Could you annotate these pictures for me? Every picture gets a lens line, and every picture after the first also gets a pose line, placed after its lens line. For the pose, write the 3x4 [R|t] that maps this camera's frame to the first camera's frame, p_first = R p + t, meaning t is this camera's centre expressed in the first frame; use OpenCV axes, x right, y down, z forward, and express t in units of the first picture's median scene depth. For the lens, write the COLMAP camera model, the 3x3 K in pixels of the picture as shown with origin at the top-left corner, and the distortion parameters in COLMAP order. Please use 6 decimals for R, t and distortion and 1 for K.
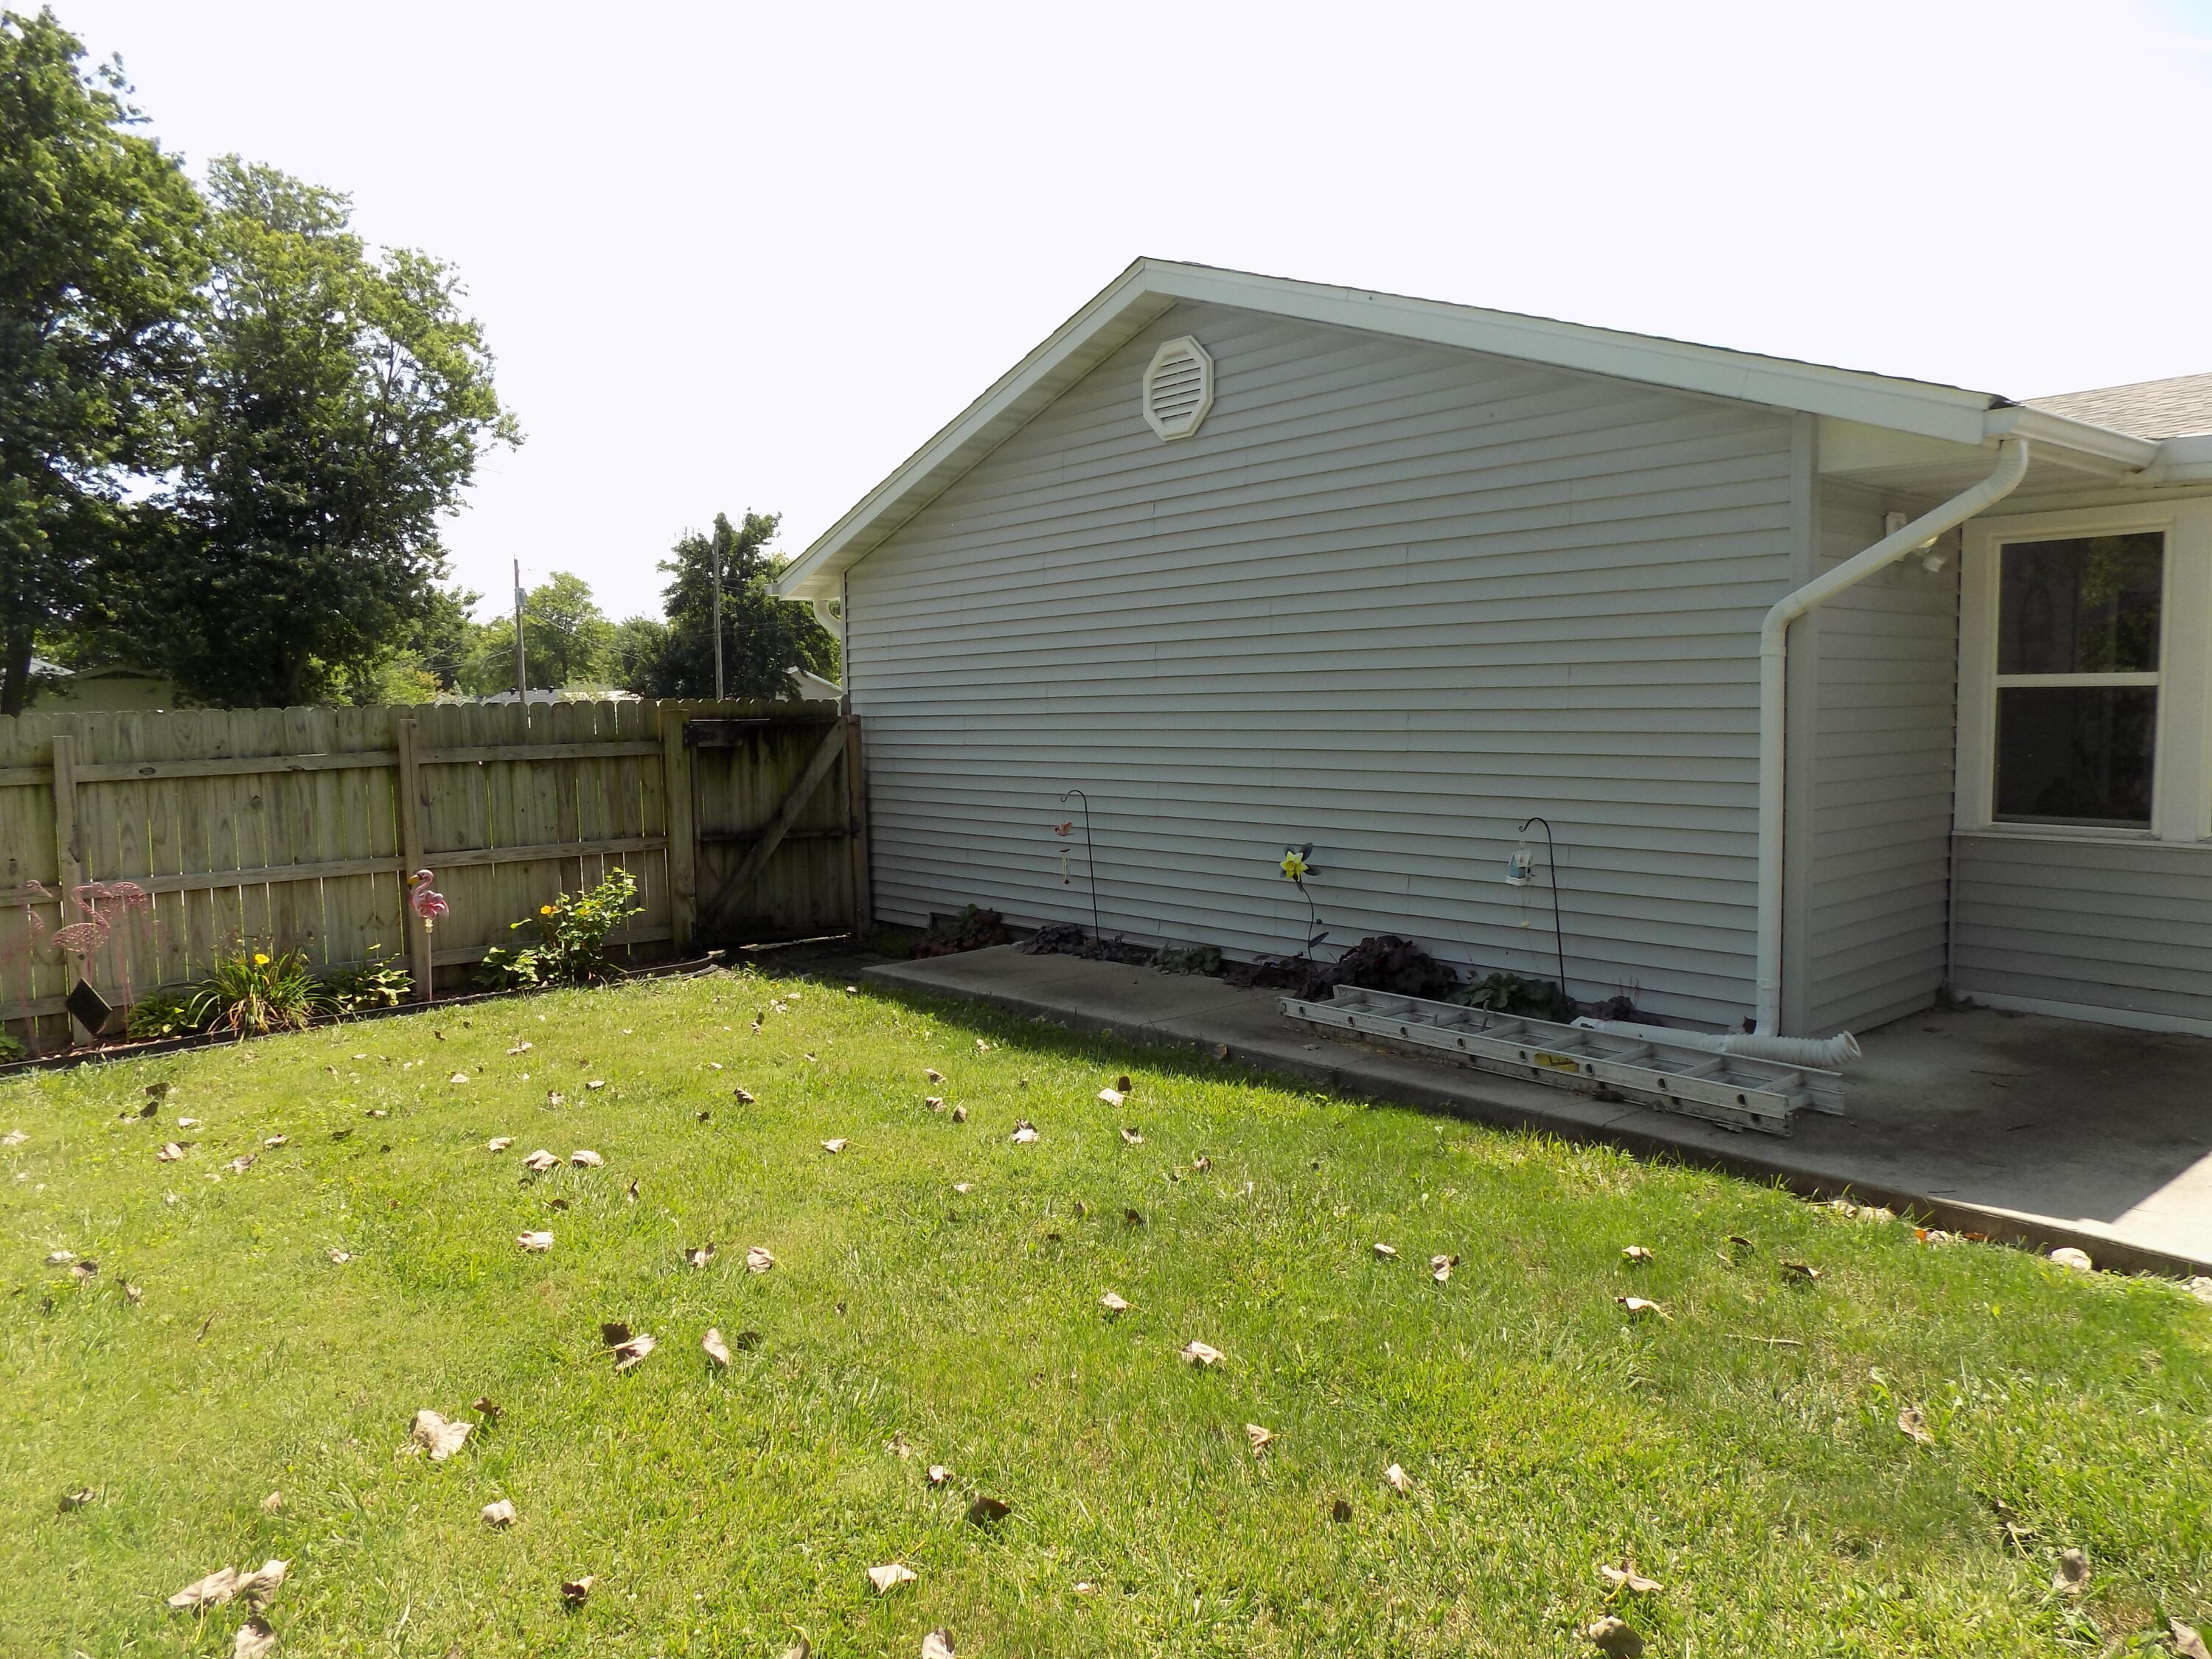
lens RADIAL K [[1500.3, 0, 1118.0], [0, 1500.3, 813.3], [0, 0, 1]] dist [-0.073735, 0.075021]
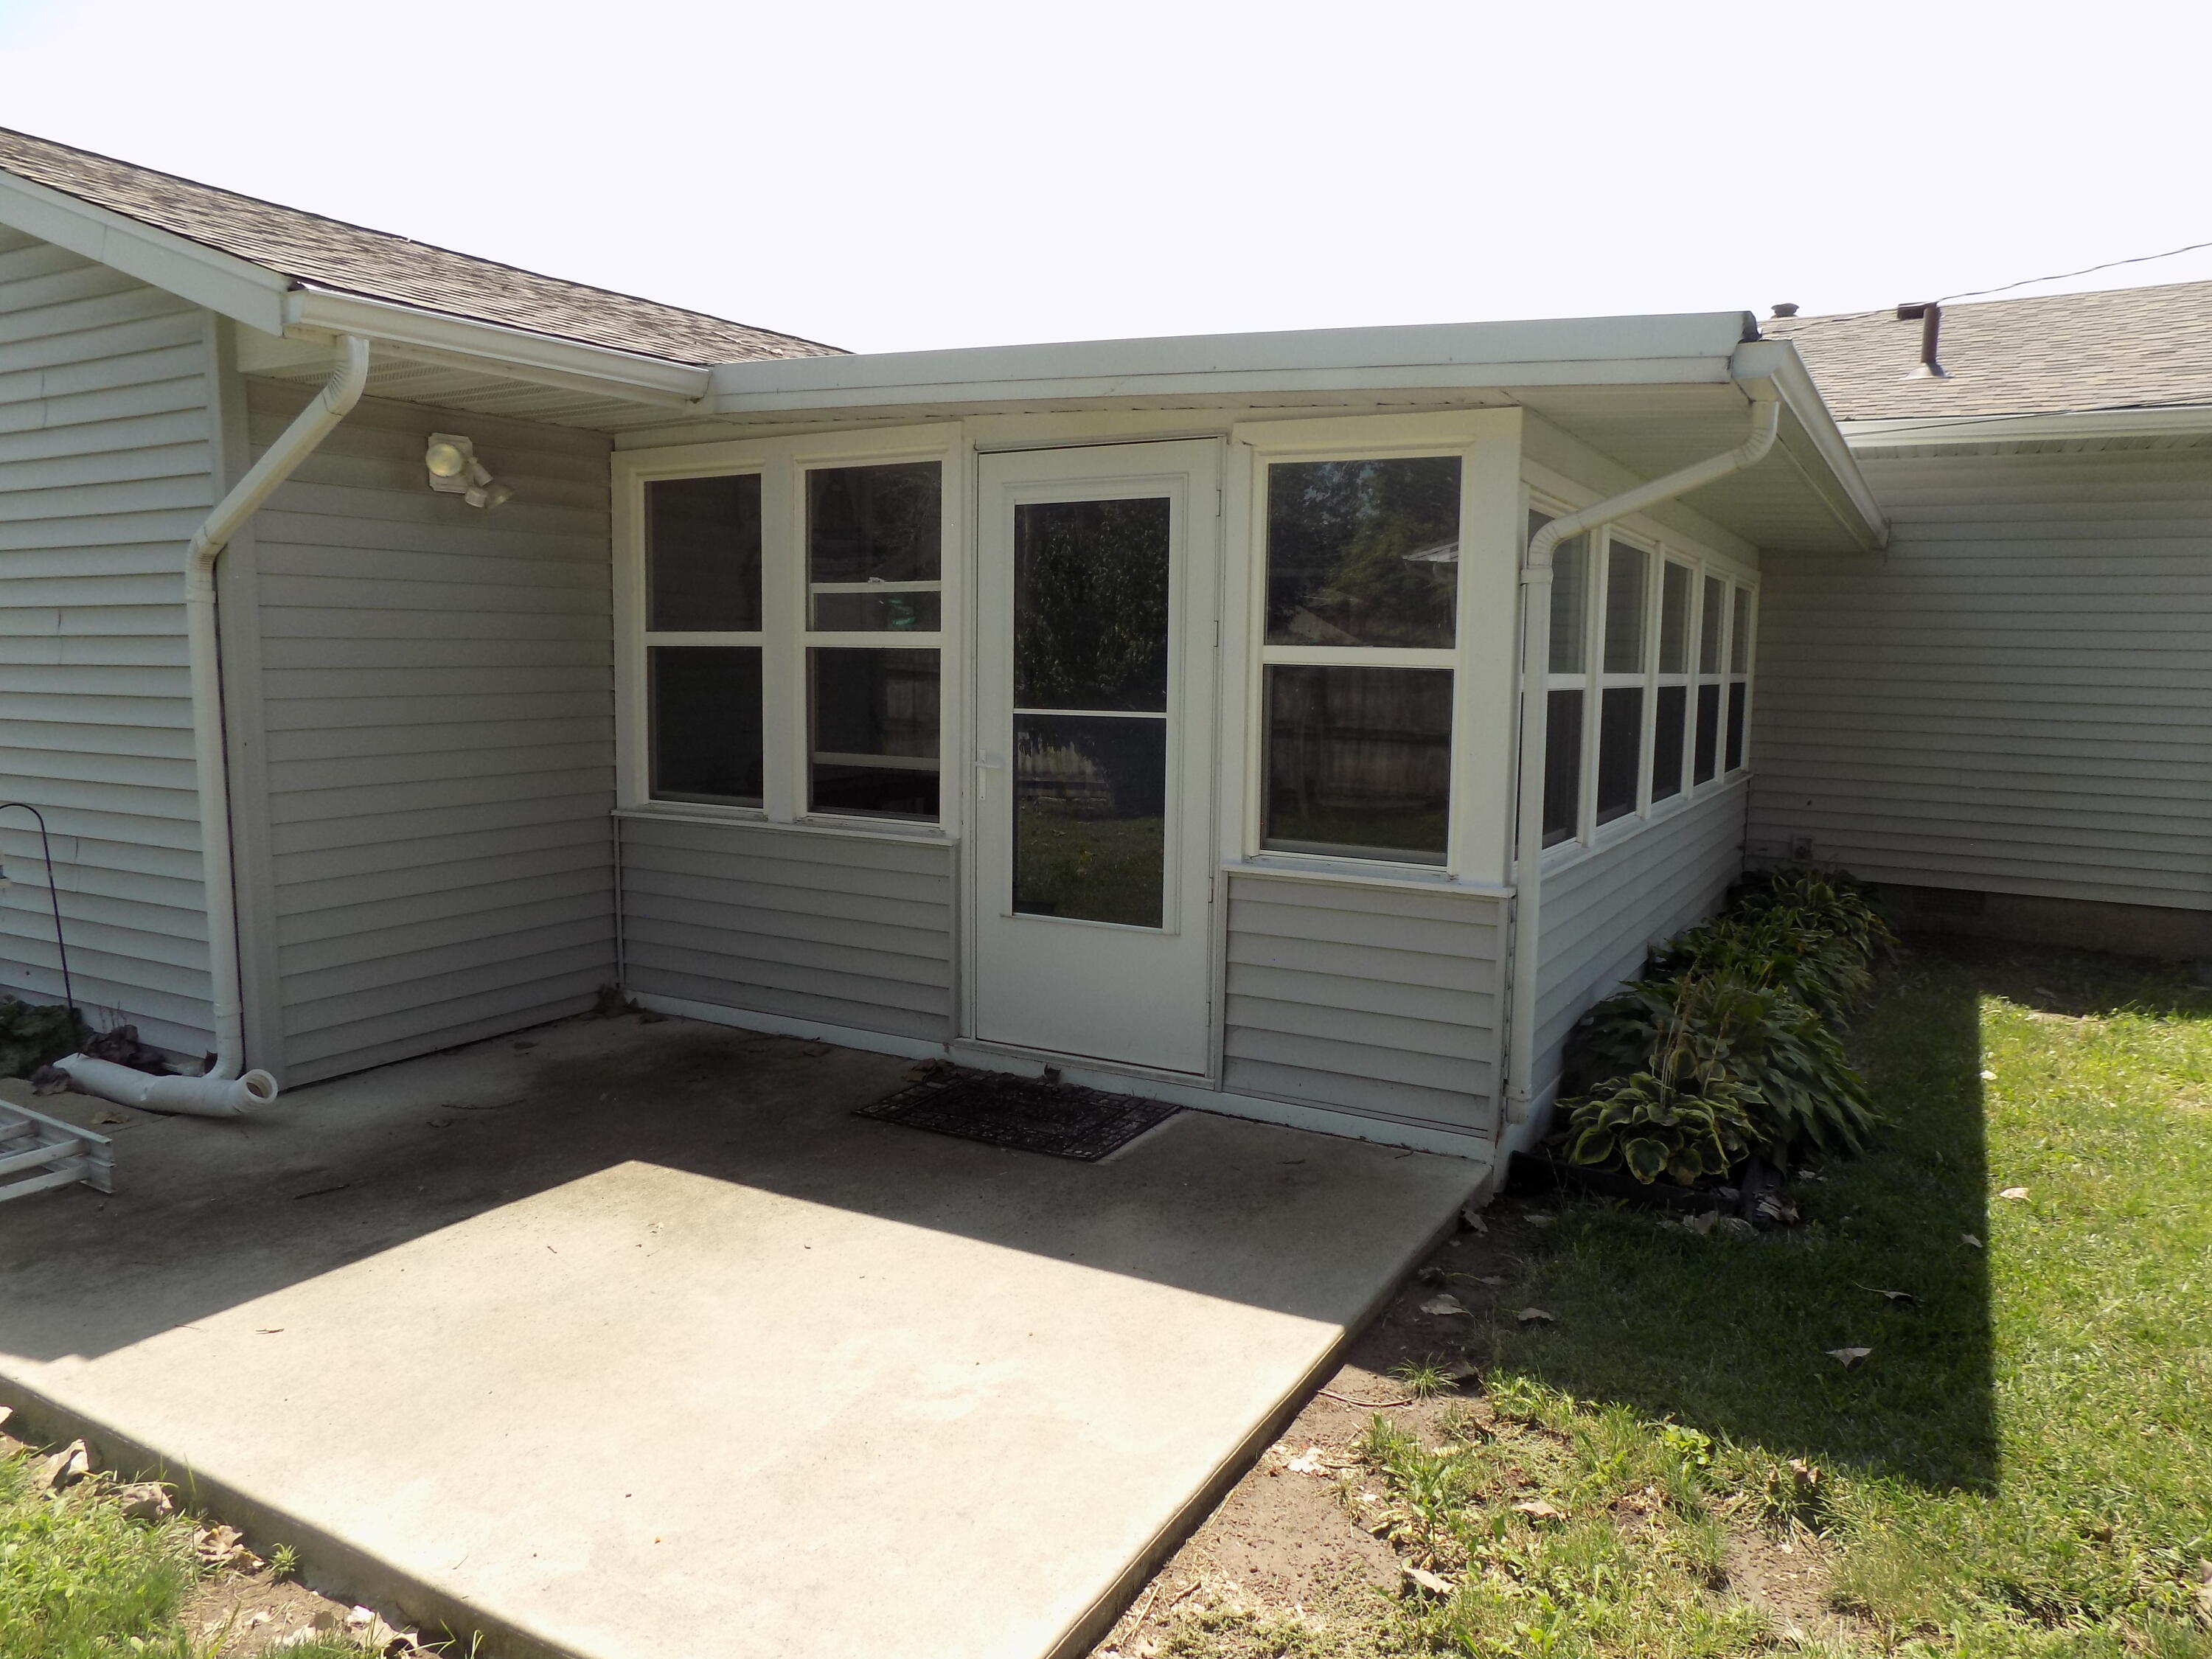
lens RADIAL K [[1500.3, 0, 1118.0], [0, 1500.3, 813.3], [0, 0, 1]] dist [-0.073735, 0.075021]
pose [[0.935786, -0.017652, 0.352127, 0.621248], [0.006995, 0.999479, 0.031514, -0.013907], [-0.352500, -0.027028, 0.935422, 0.081875]]
